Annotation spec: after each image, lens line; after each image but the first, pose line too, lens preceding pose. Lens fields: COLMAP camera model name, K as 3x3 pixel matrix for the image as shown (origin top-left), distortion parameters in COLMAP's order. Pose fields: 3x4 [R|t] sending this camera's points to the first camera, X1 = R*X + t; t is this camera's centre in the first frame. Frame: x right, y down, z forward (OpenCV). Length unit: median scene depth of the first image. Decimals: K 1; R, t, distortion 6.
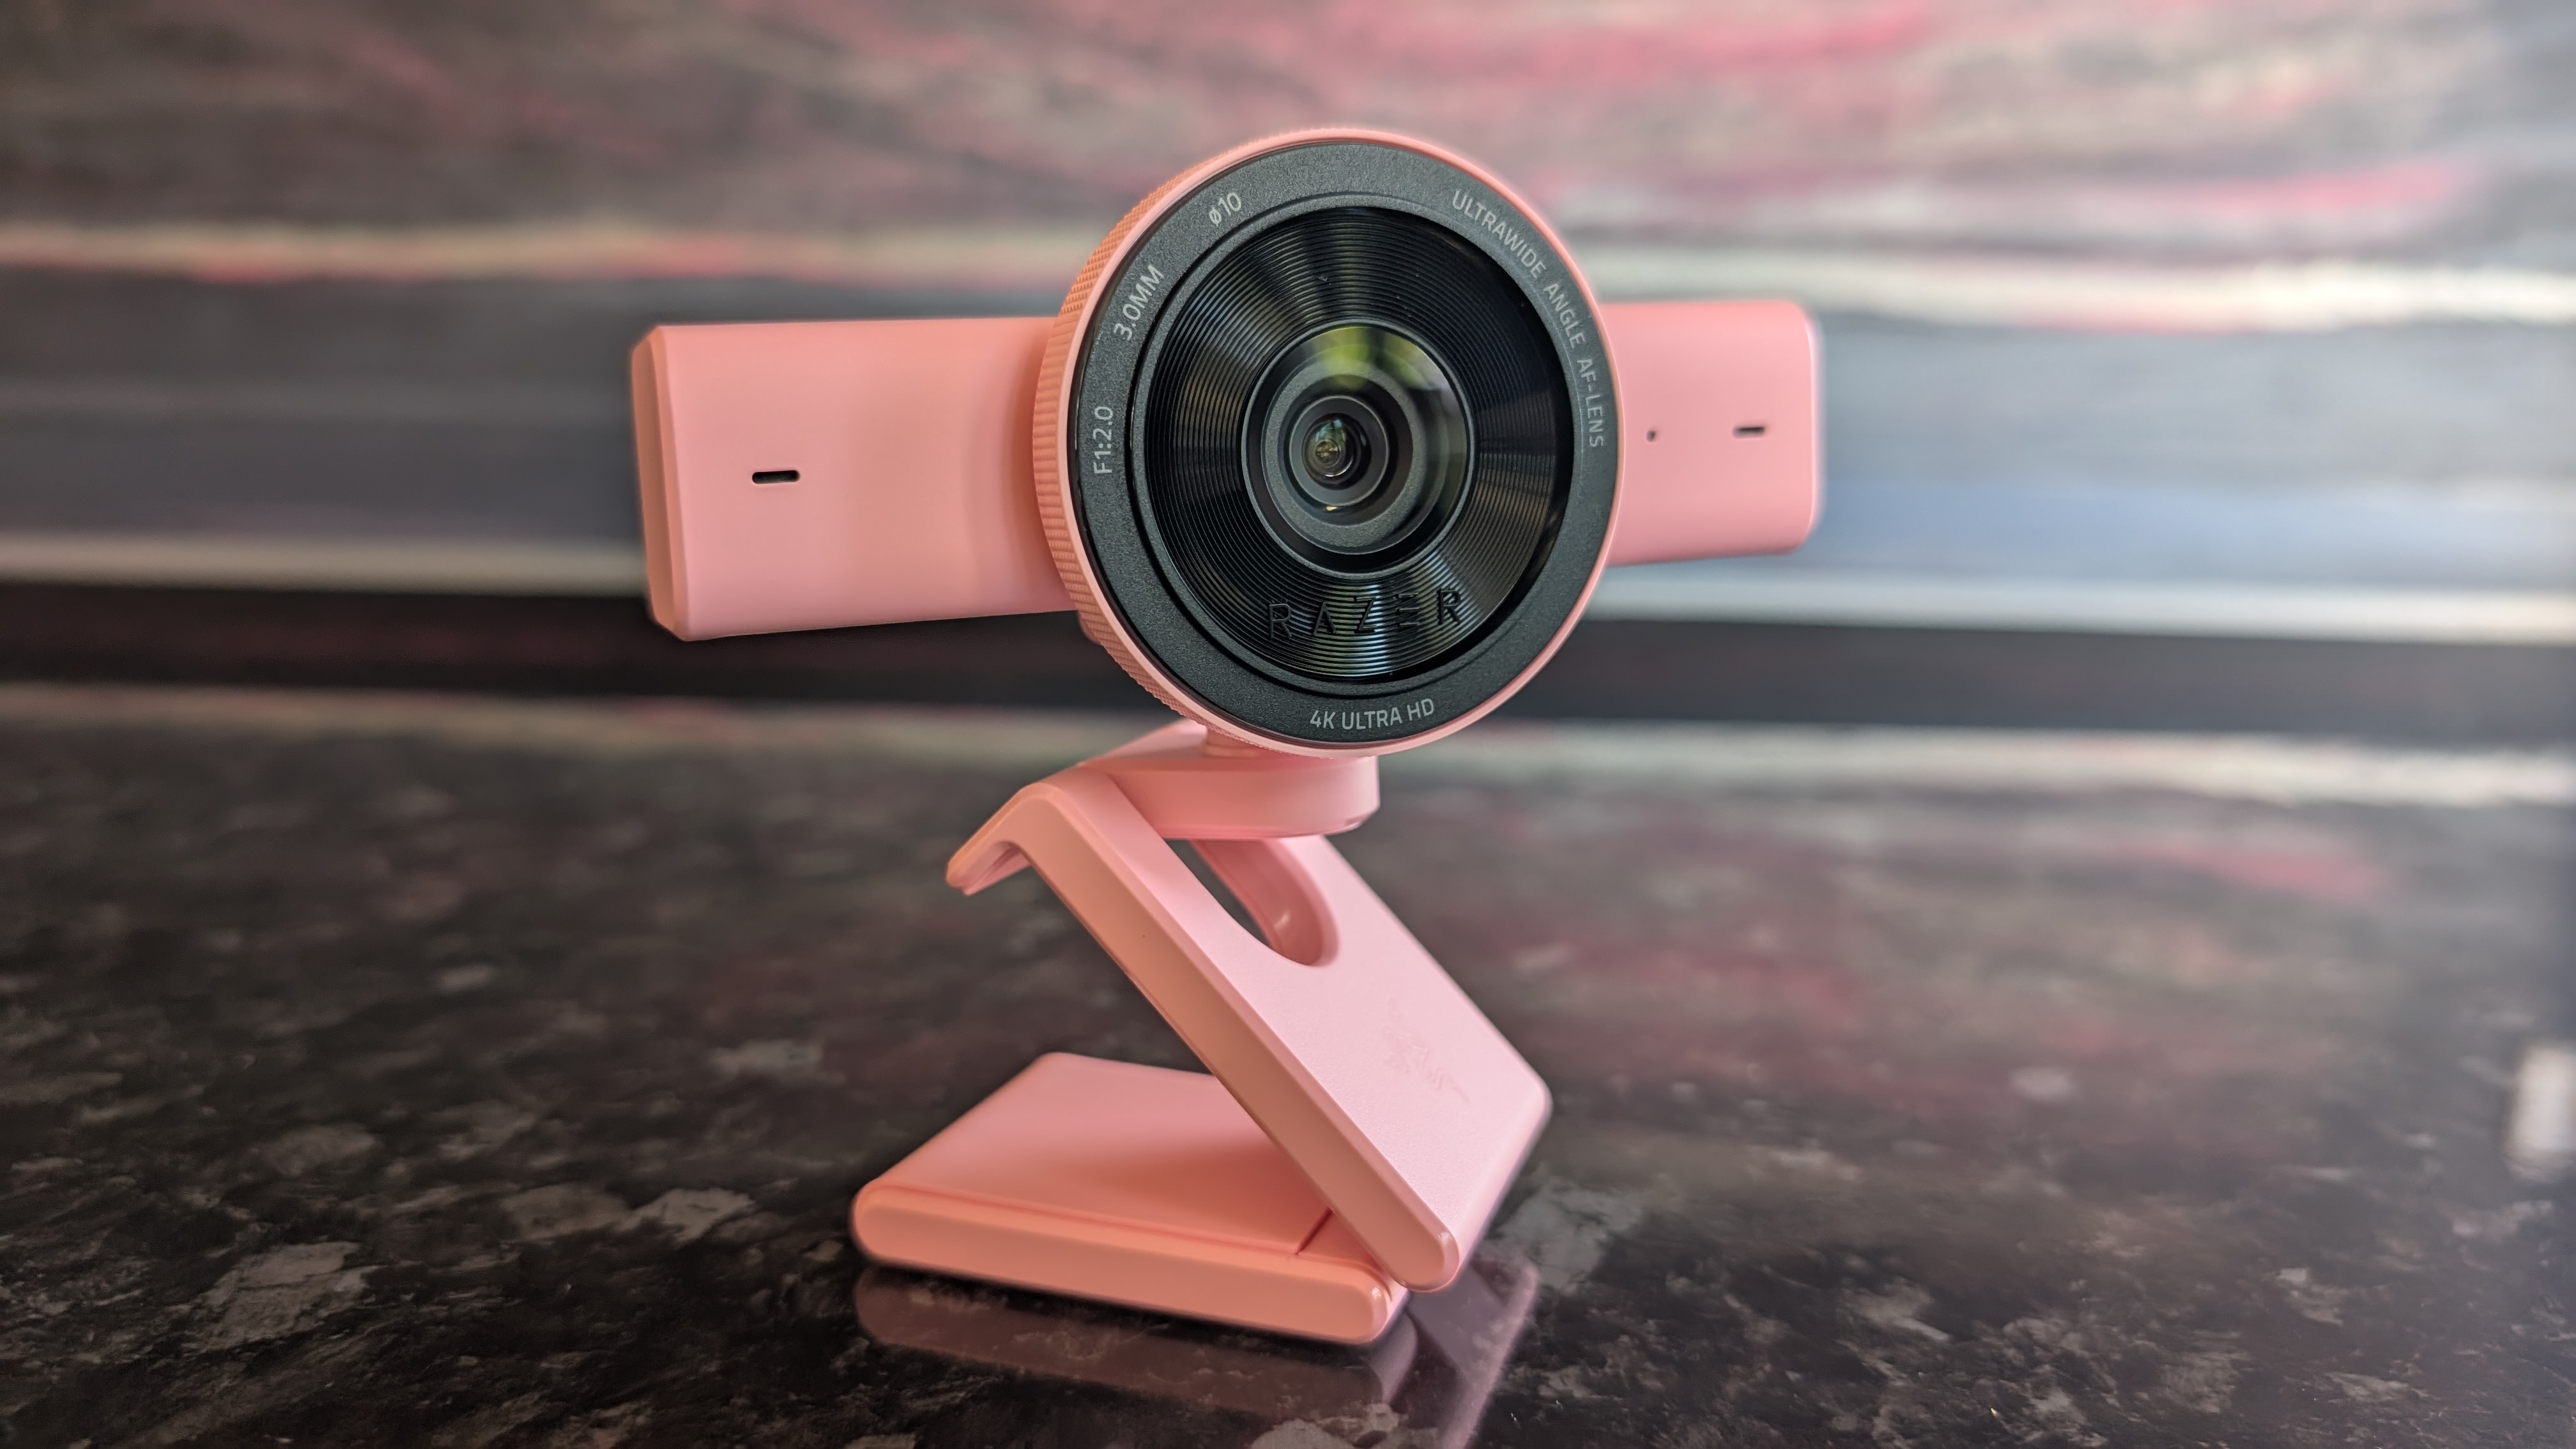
lens RADIAL K [[2029.1, 0, 1271.1], [0, 2029.1, 732.3], [0, 0, 1]] dist [-0.027746, -0.005685]
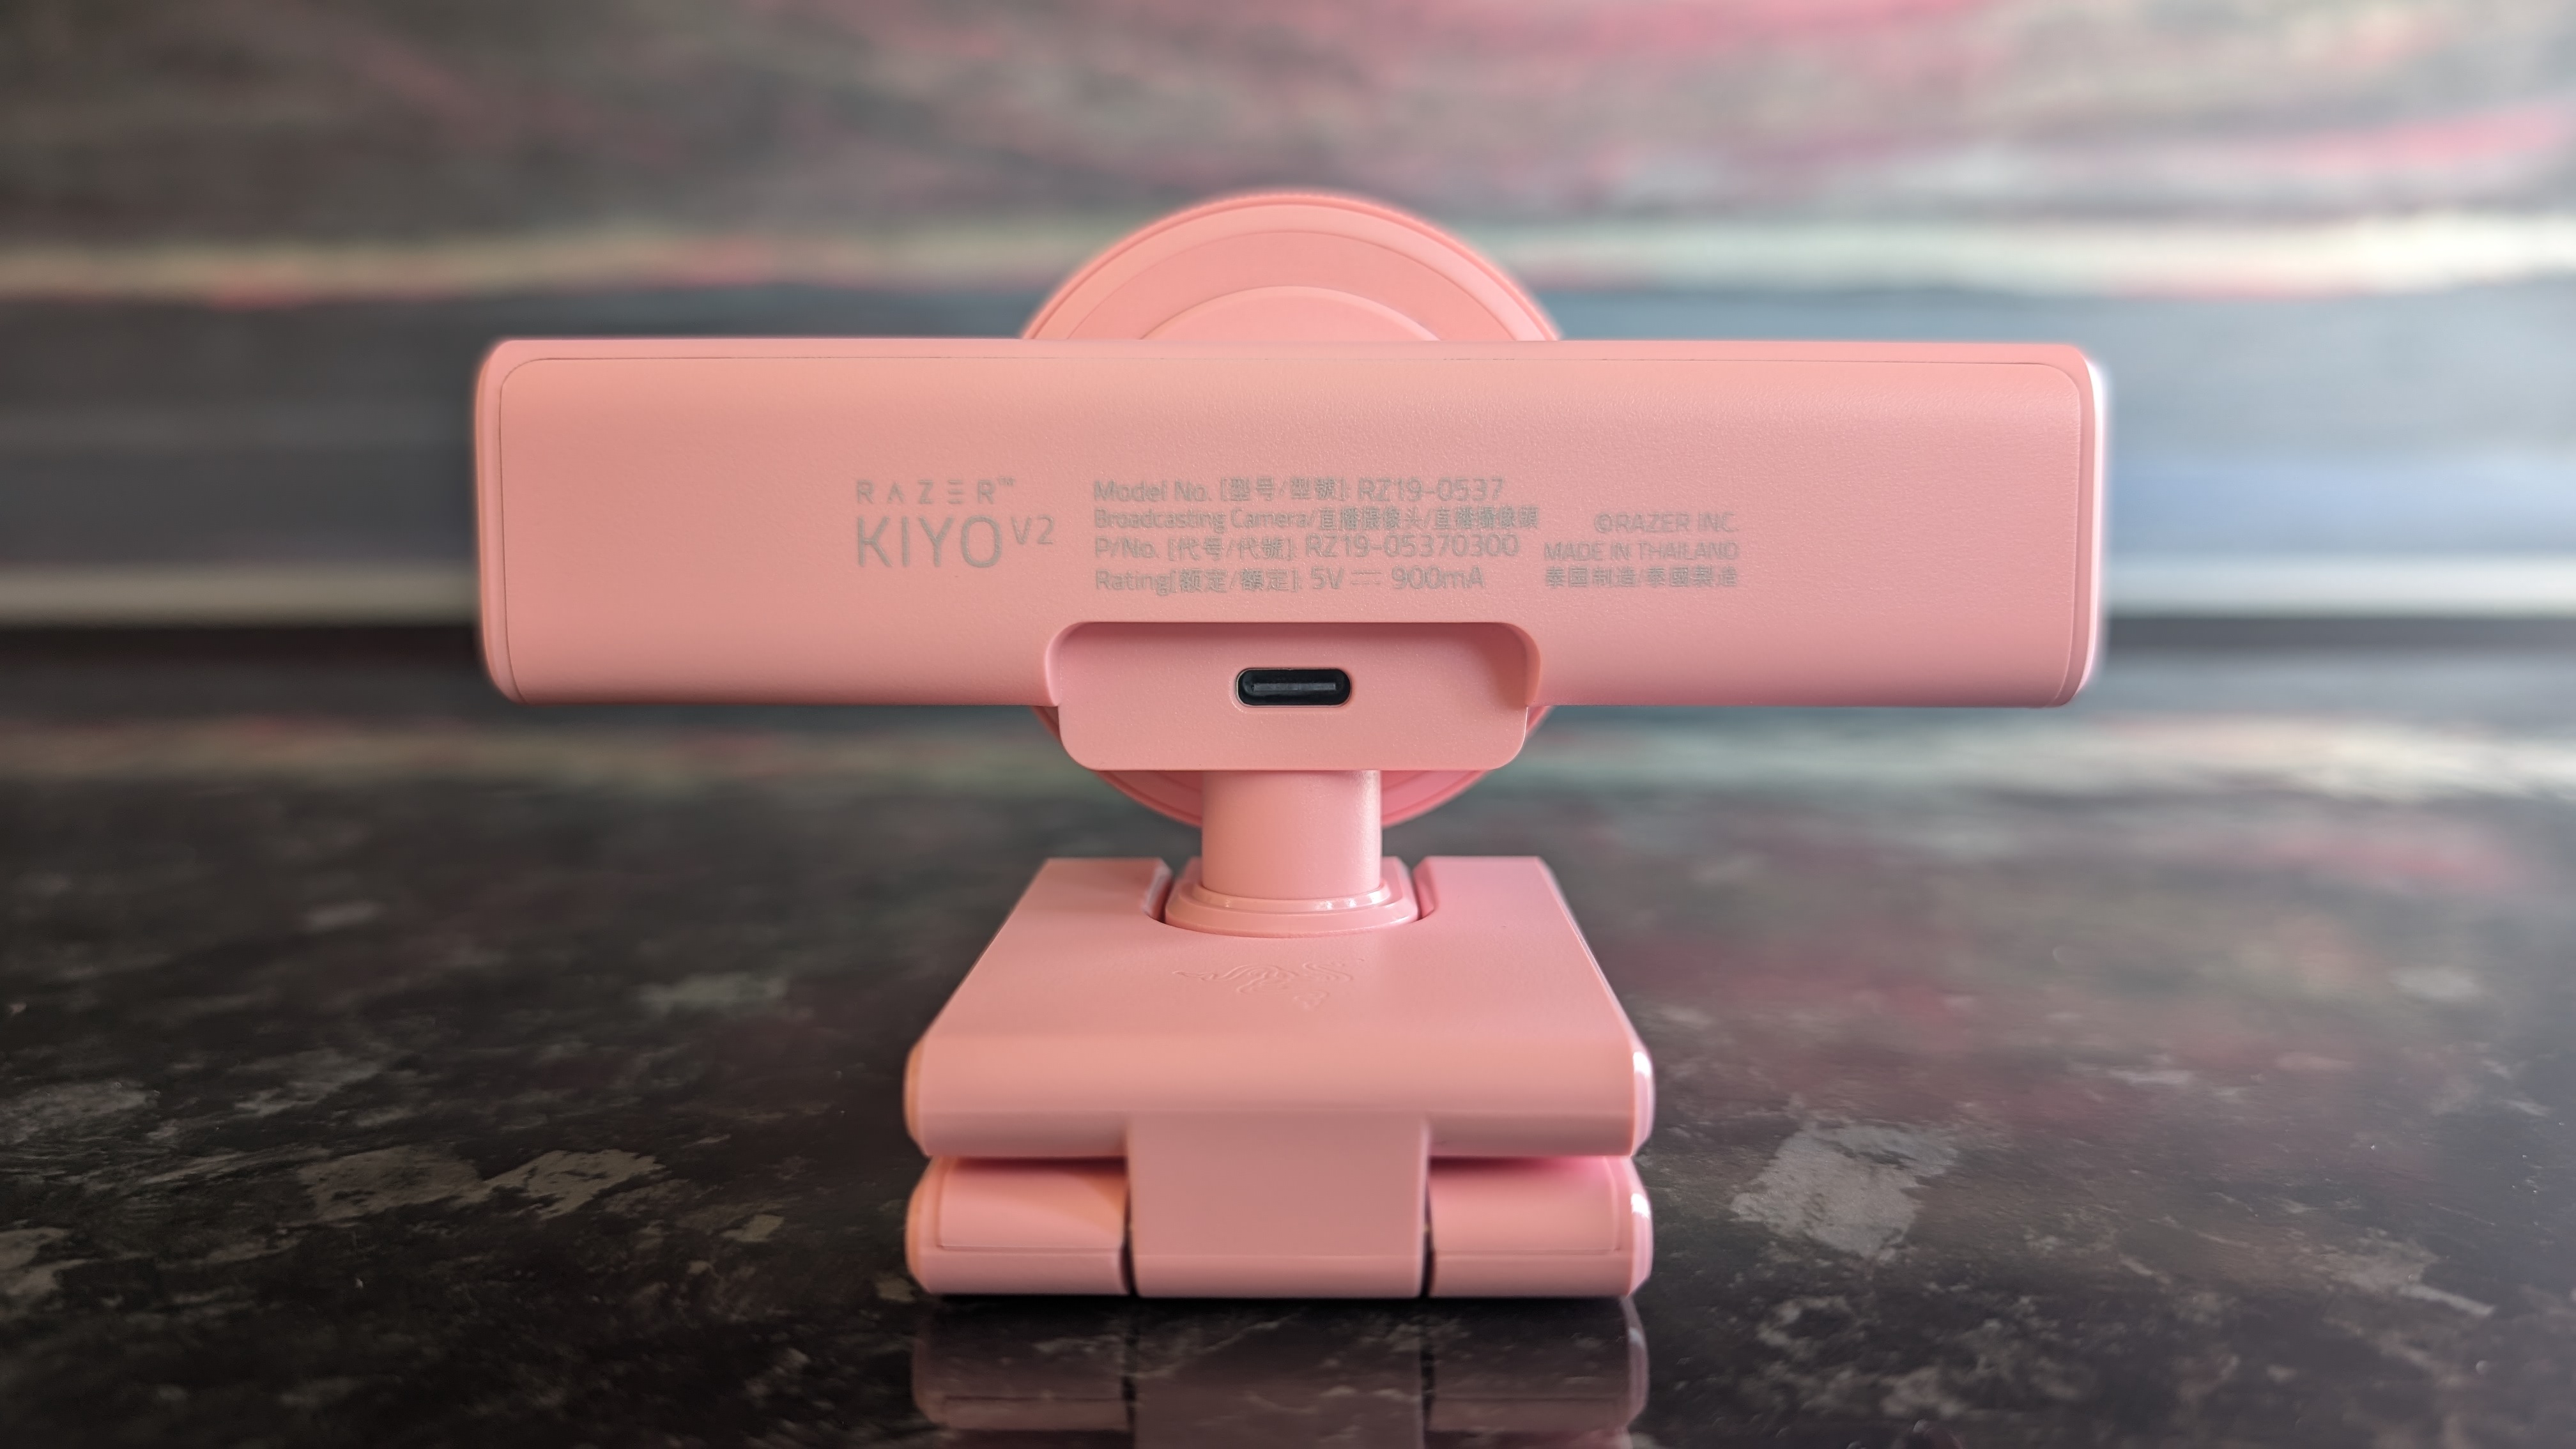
lens RADIAL K [[2029.4, 0, 1288.0], [0, 2029.4, 724.5], [0, 0, 1]] dist [-0.038288, 0.009691]
pose [[0.999450, -0.027725, -0.018187, -0.020200], [0.027180, 0.999193, -0.029556, 0.083037], [0.018992, 0.029046, 0.999398, 0.238730]]
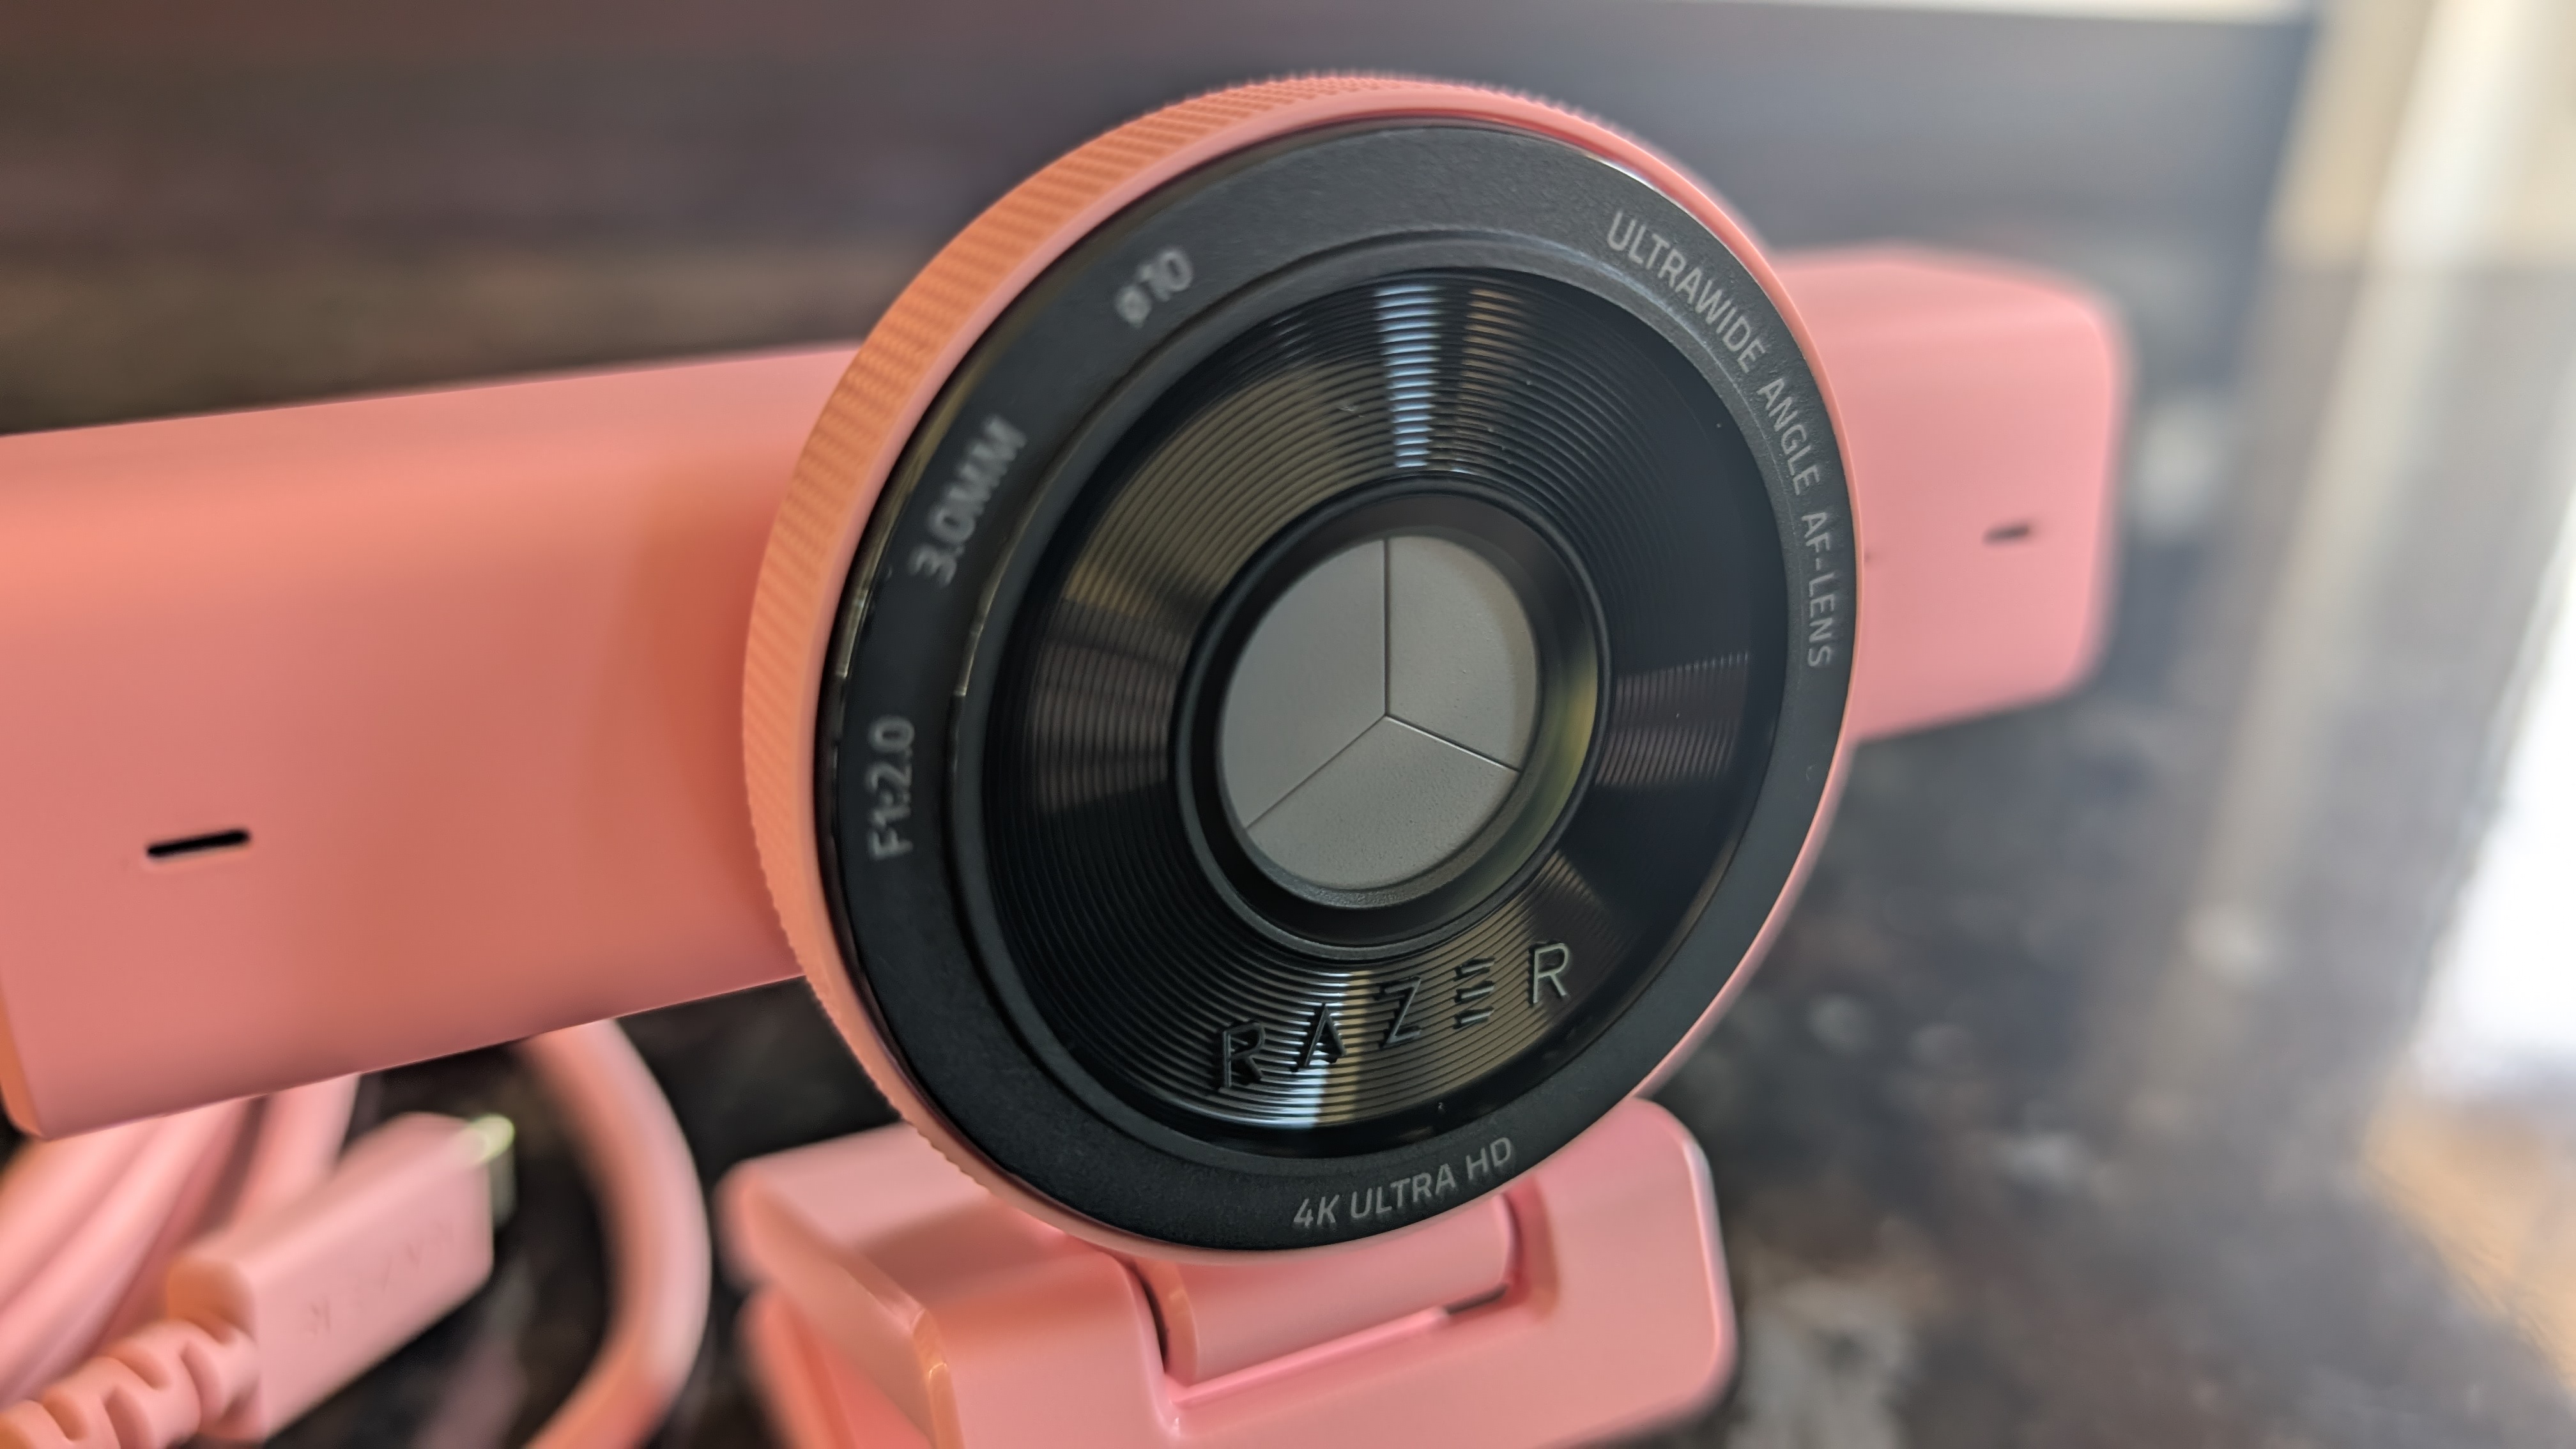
lens RADIAL K [[2029.4, 0, 1288.0], [0, 2029.4, 724.5], [0, 0, 1]] dist [-0.038288, 0.009691]
pose [[0.997004, 0.013424, 0.076175, -0.115054], [-0.027125, 0.982961, 0.181802, -1.070993], [-0.072436, -0.183324, 0.980380, 2.290561]]
